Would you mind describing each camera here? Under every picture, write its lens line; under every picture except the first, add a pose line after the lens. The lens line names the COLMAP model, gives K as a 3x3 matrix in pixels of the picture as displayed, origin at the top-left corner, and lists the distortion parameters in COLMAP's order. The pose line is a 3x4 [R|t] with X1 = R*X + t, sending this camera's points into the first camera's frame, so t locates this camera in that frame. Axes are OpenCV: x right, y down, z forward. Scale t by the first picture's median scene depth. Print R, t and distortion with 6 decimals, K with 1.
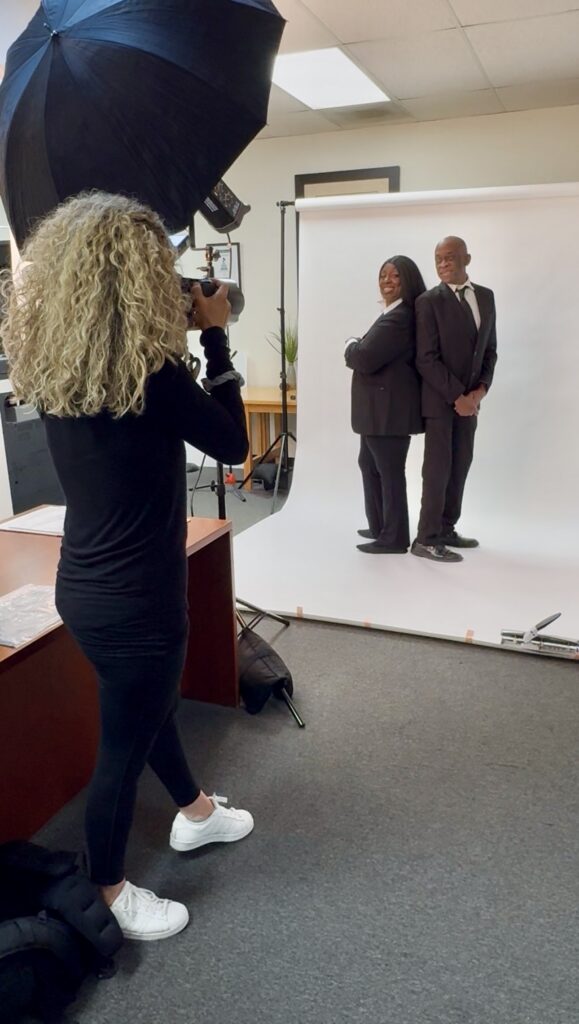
lens RADIAL K [[748.2, 0, 287.5], [0, 748.2, 512.0], [0, 0, 1]] dist [-0.029709, 0.014508]
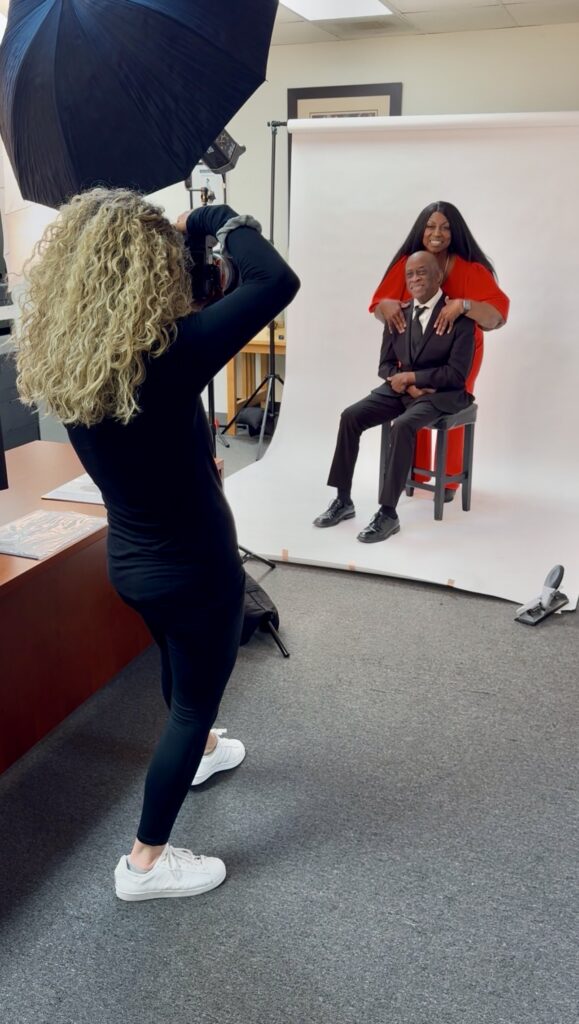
lens RADIAL K [[874.7, 0, 280.2], [0, 874.7, 515.8], [0, 0, 1]] dist [0.047828, -0.098628]
pose [[0.999744, 0.017782, 0.013976, -0.010552], [-0.018503, 0.998408, 0.053292, 0.024300], [-0.013006, -0.053537, 0.998481, -0.220621]]
